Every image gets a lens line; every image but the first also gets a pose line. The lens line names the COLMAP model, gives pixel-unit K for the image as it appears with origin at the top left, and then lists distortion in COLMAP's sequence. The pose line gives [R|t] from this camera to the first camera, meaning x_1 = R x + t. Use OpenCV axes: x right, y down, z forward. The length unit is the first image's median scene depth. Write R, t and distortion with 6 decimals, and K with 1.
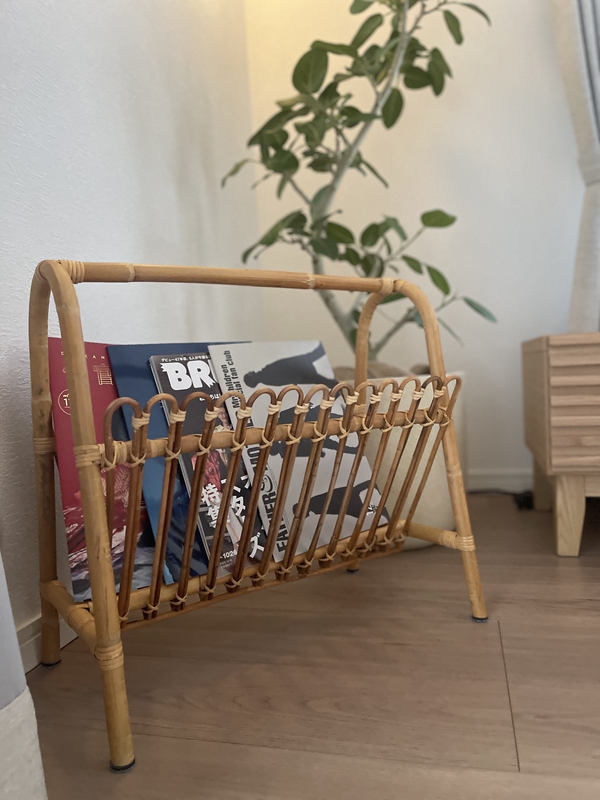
lens RADIAL K [[615.5, 0, 300.7], [0, 615.5, 413.1], [0, 0, 1]] dist [0.055258, -0.086353]
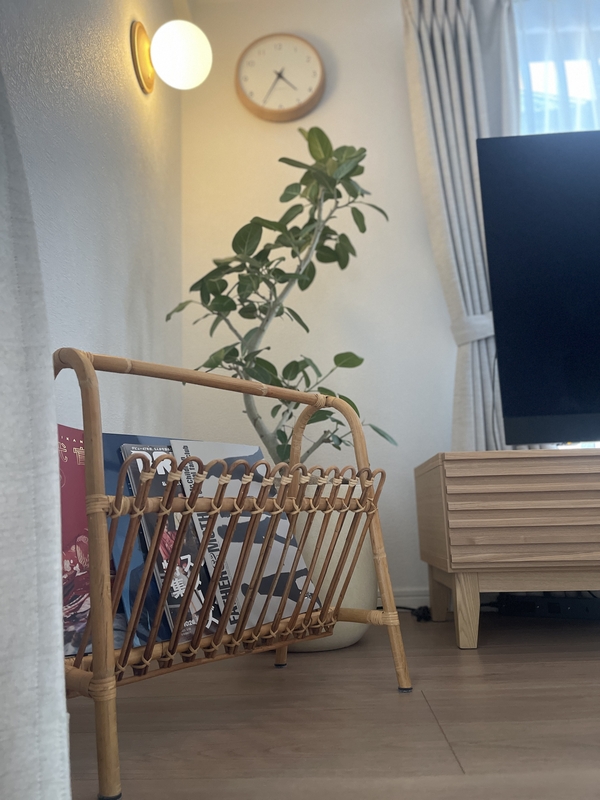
lens RADIAL K [[615.5, 0, 300.7], [0, 615.5, 413.1], [0, 0, 1]] dist [0.055258, -0.086353]
pose [[0.980336, 0.054662, 0.189612, -0.111504], [-0.005733, 0.968353, -0.249517, 0.105923], [-0.197251, 0.243524, 0.949625, -0.120785]]
